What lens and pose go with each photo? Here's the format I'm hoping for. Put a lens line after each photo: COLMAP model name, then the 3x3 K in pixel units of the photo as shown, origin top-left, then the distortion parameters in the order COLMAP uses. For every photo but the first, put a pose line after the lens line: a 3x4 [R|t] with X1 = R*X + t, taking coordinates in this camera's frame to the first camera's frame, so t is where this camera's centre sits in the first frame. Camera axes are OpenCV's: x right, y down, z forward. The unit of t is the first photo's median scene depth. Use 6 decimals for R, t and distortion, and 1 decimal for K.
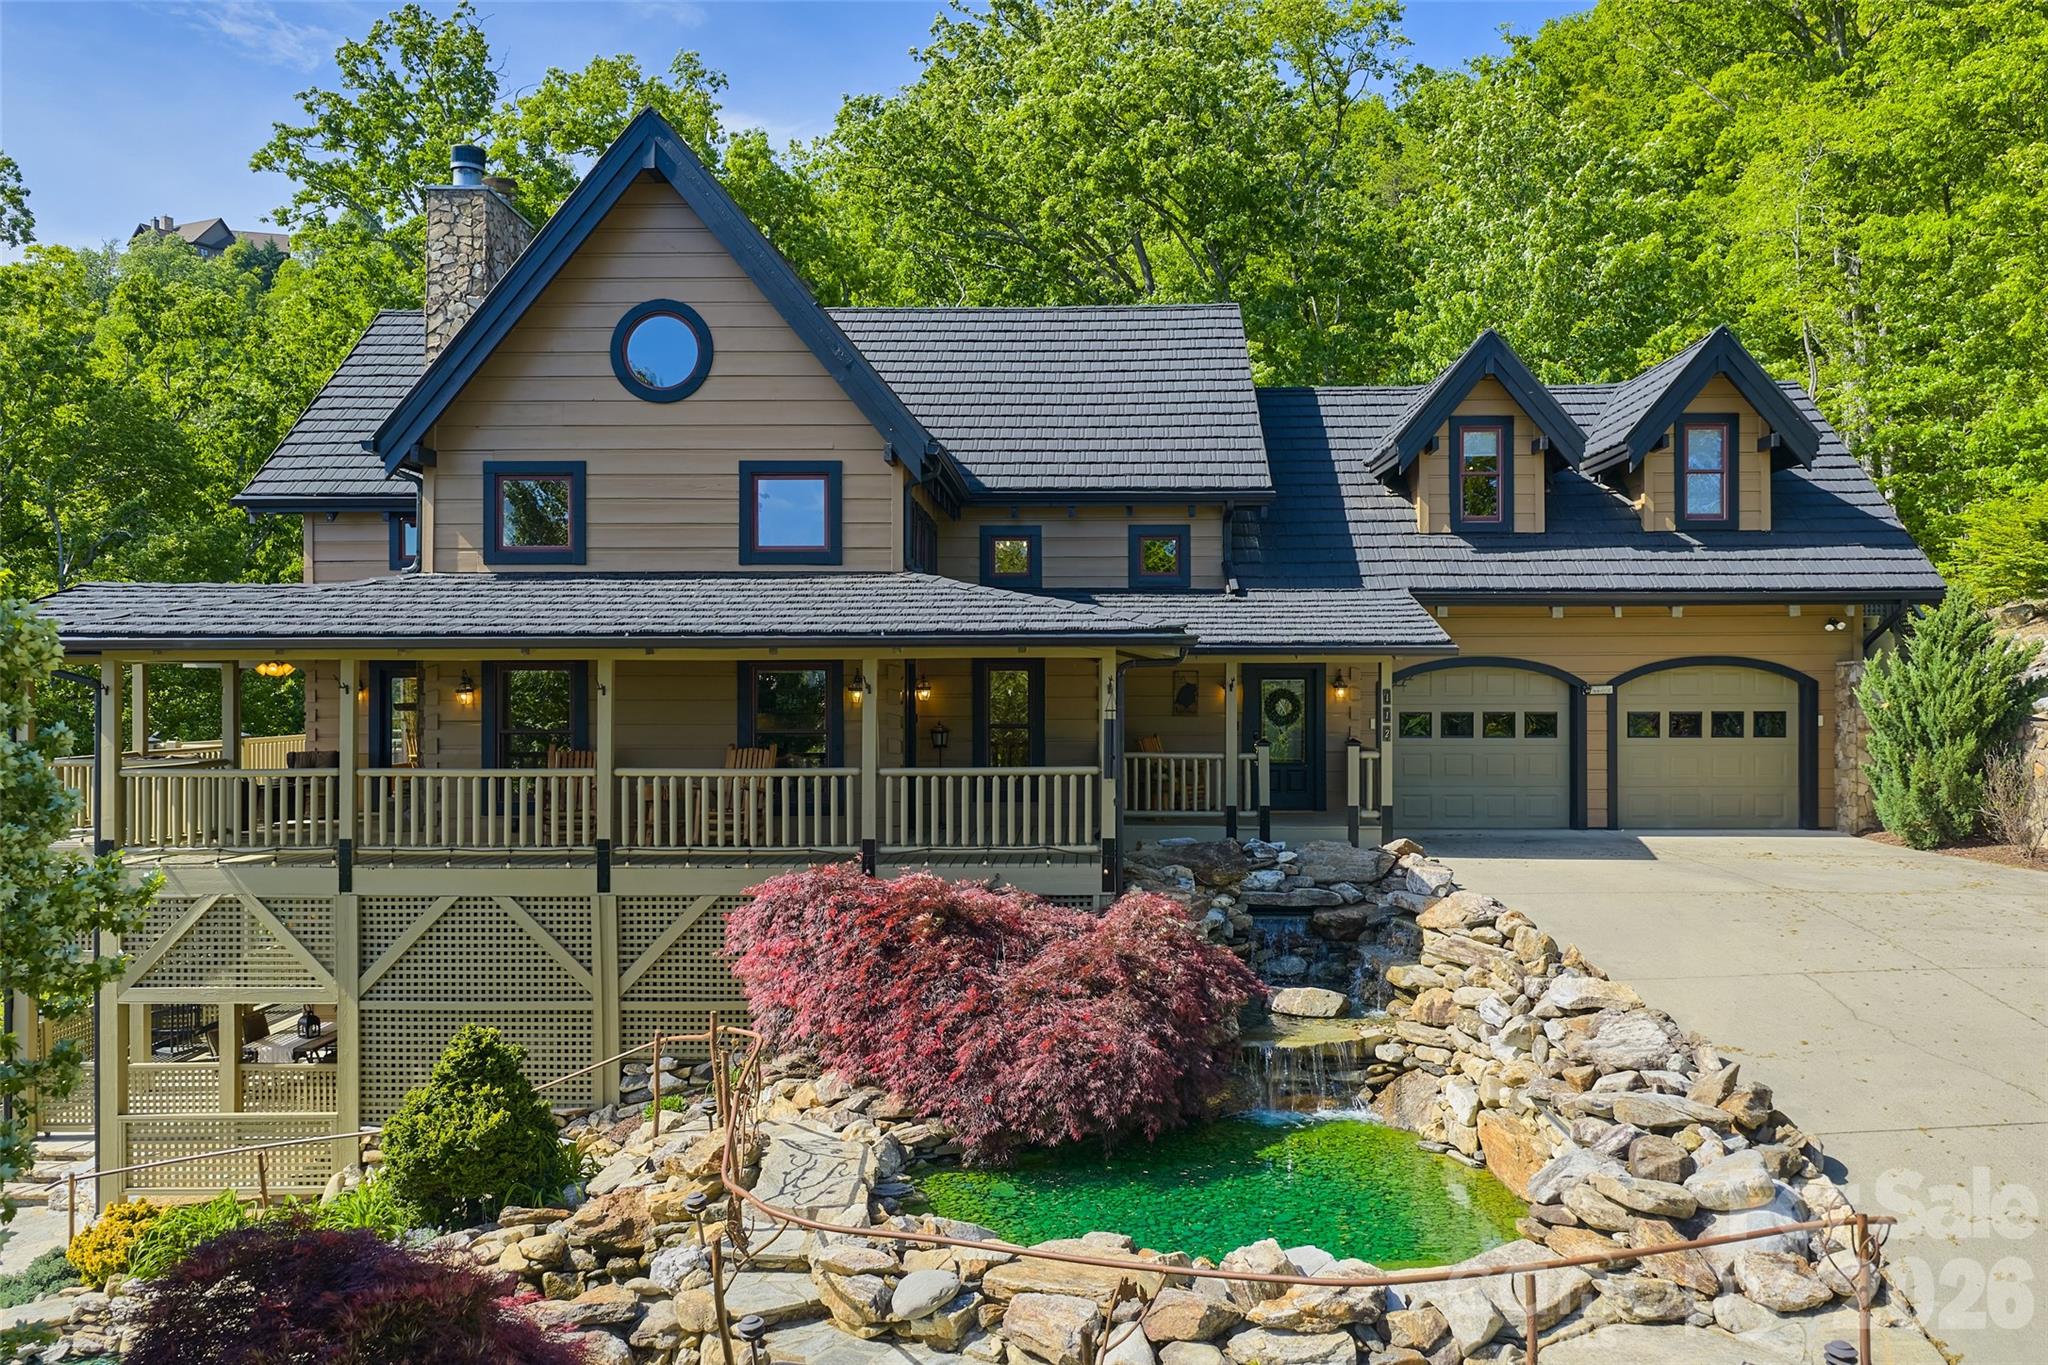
lens RADIAL K [[1672.3, 0, 1024.1], [0, 1672.3, 680.2], [0, 0, 1]] dist [0.011289, -0.027833]
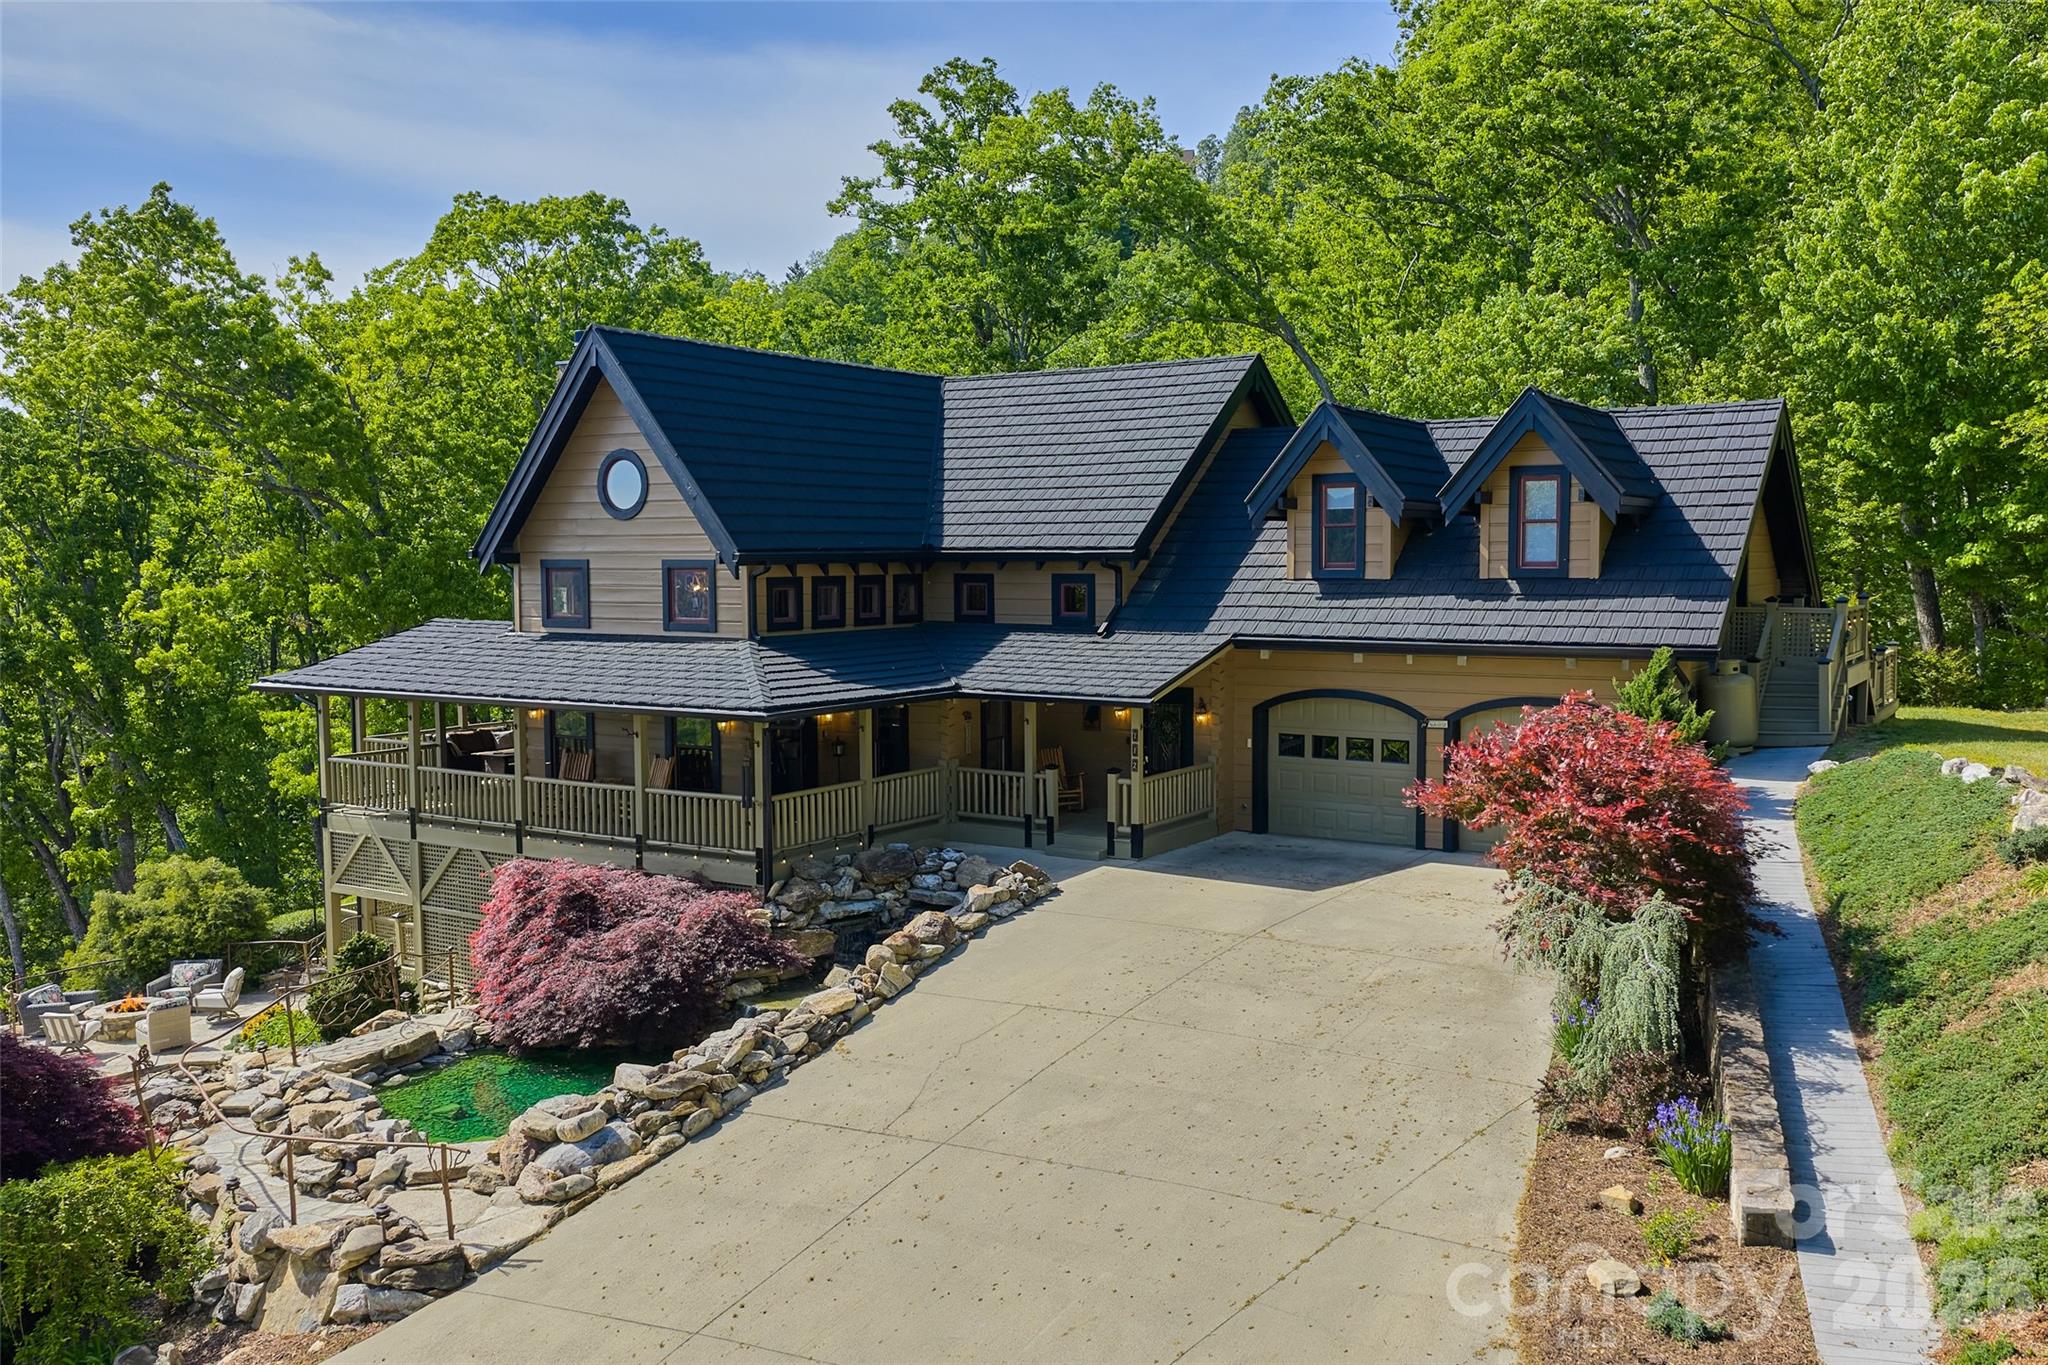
lens RADIAL K [[1672.3, 0, 1023.0], [0, 1672.3, 687.5], [0, 0, 1]] dist [0.011289, -0.027833]
pose [[0.851484, 0.038617, -0.522957, 0.689136], [0.007934, 0.996222, 0.086482, -0.115332], [0.524321, -0.077787, 0.847960, -0.064104]]
